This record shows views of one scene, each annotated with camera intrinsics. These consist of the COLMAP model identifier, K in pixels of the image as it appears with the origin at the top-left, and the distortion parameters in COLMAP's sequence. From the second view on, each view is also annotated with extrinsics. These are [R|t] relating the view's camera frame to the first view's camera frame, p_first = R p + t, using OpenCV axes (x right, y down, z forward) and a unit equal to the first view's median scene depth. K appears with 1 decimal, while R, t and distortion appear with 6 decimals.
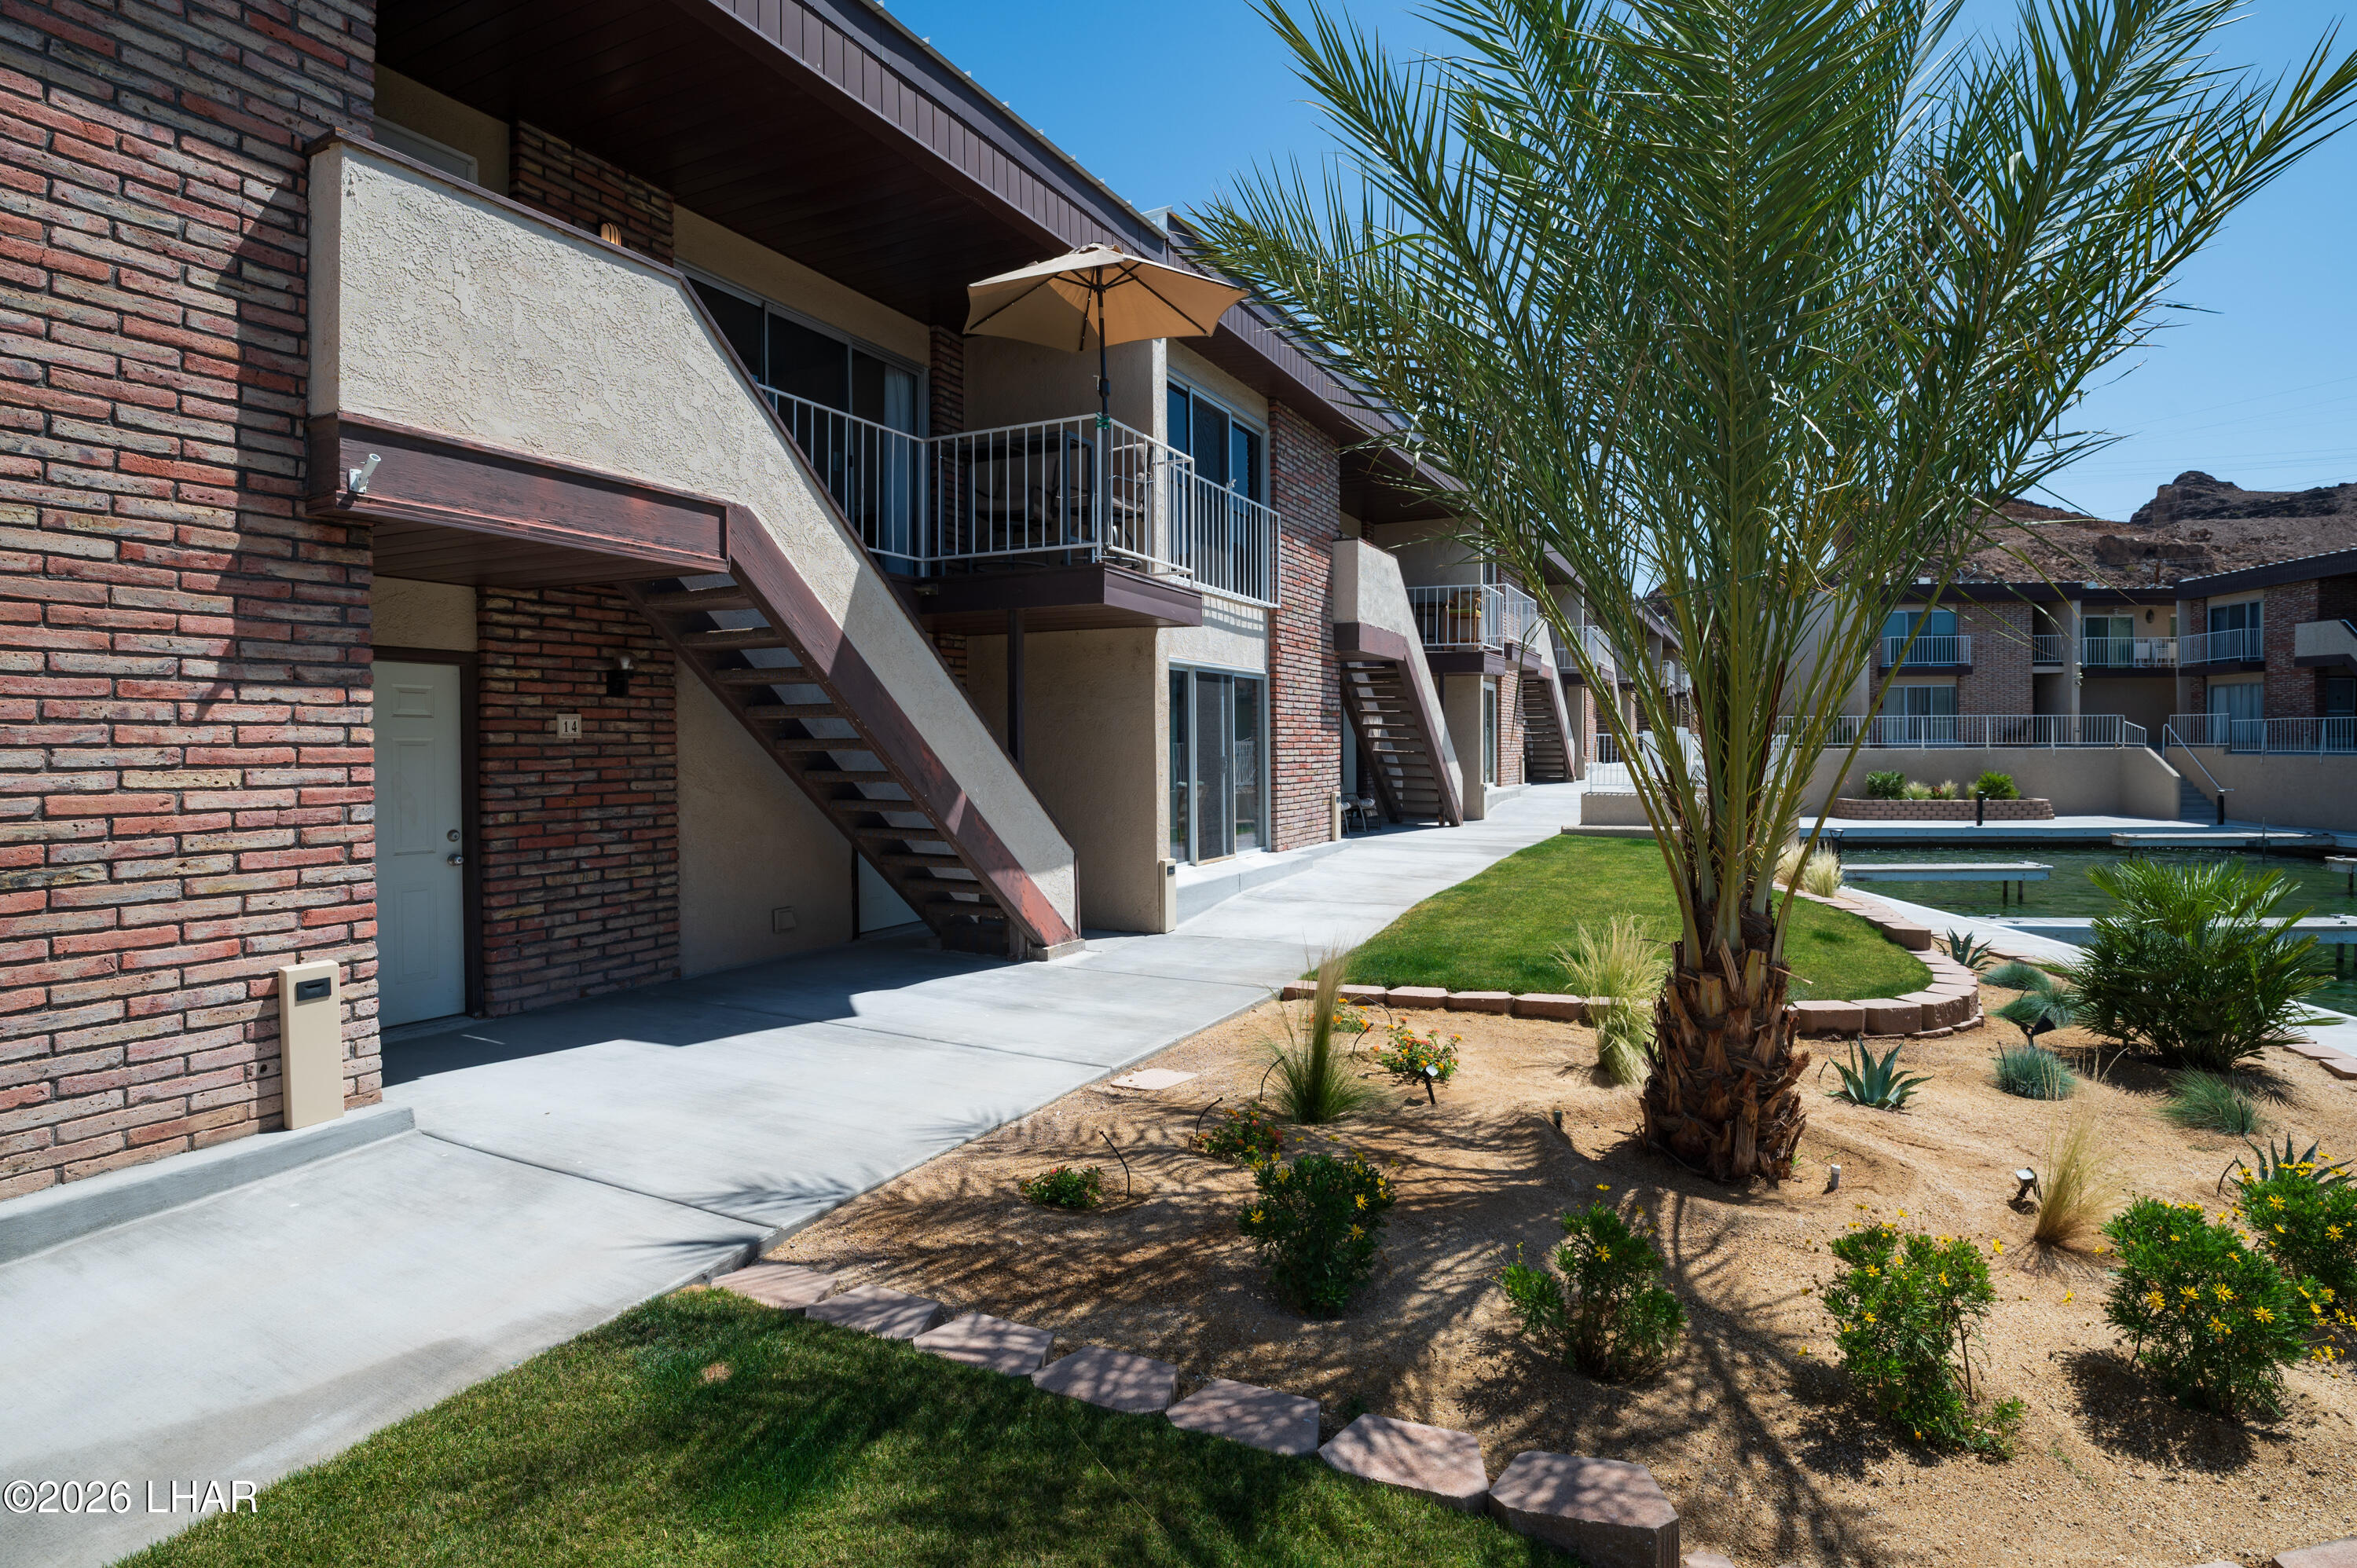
lens RADIAL K [[1177.0, 0, 1227.5], [0, 1177.0, 767.1], [0, 0, 1]] dist [-0.032637, -0.001038]
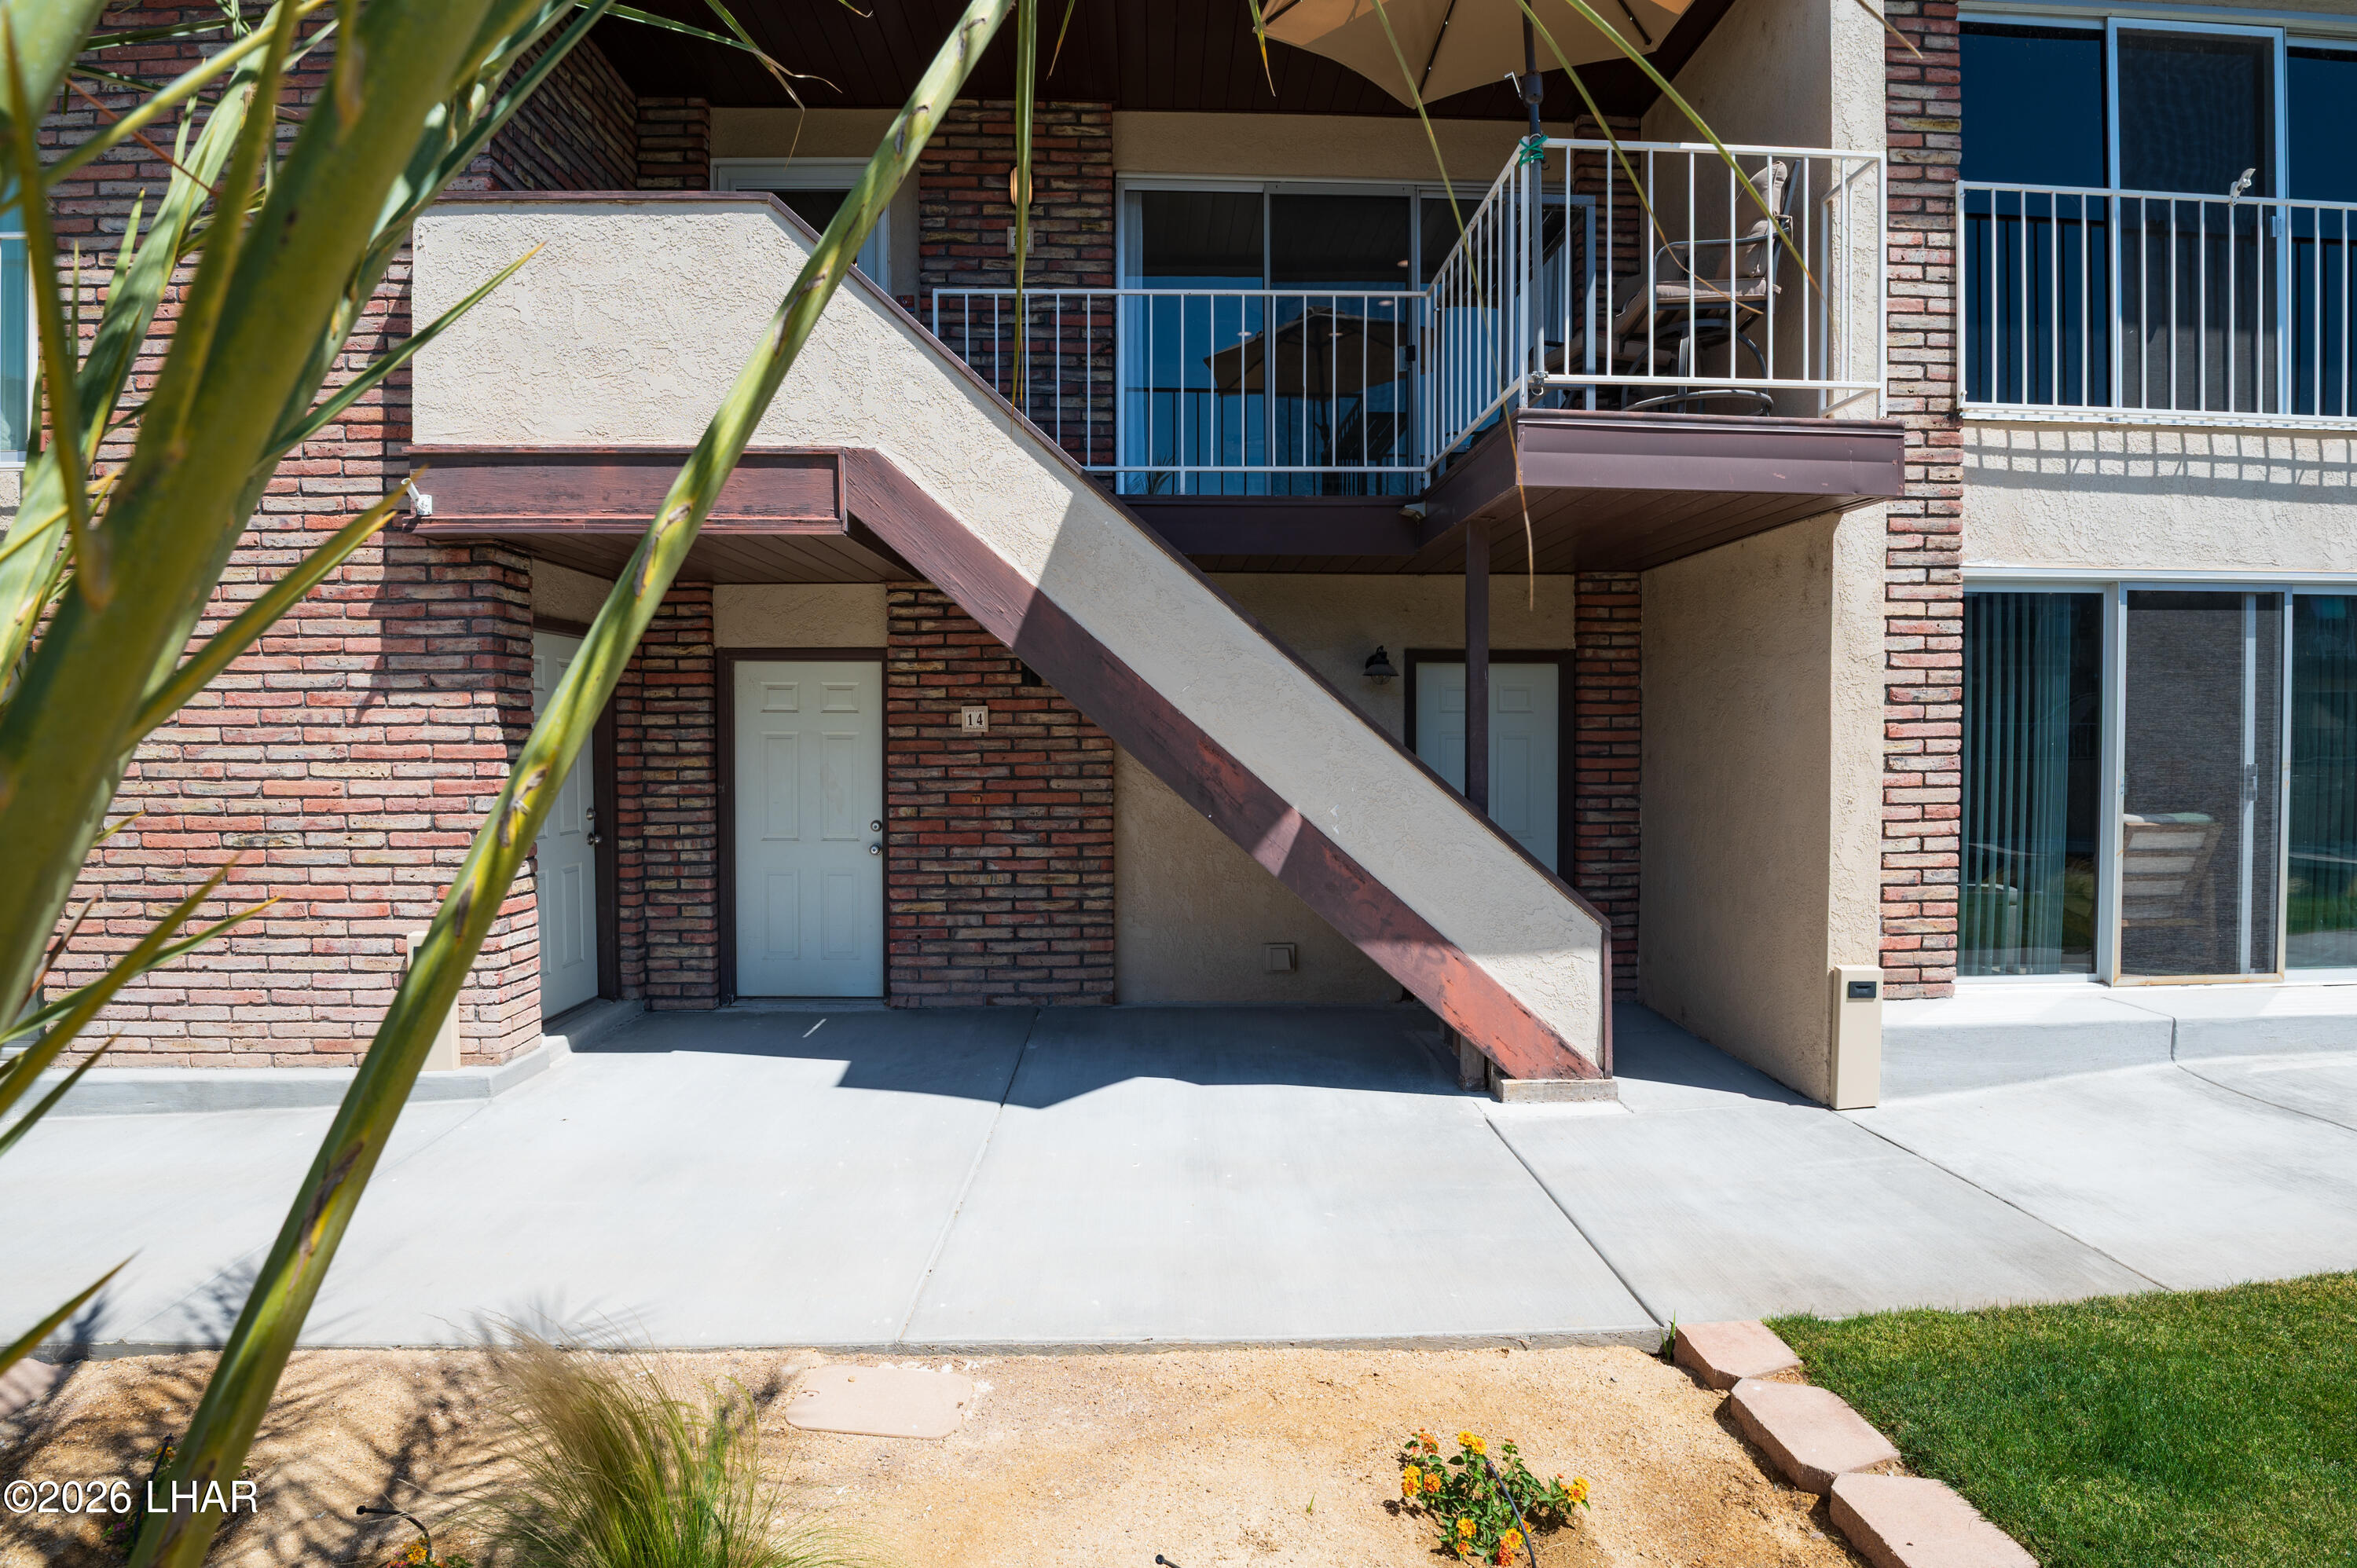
lens RADIAL K [[1161.0, 0, 1183.0], [0, 1161.0, 770.6], [0, 0, 1]] dist [-0.028466, -0.005461]
pose [[0.457844, 0.032179, -0.888450, 0.503520], [-0.016239, 0.999481, 0.027832, -0.031544], [0.888884, 0.001685, 0.458129, 1.022179]]
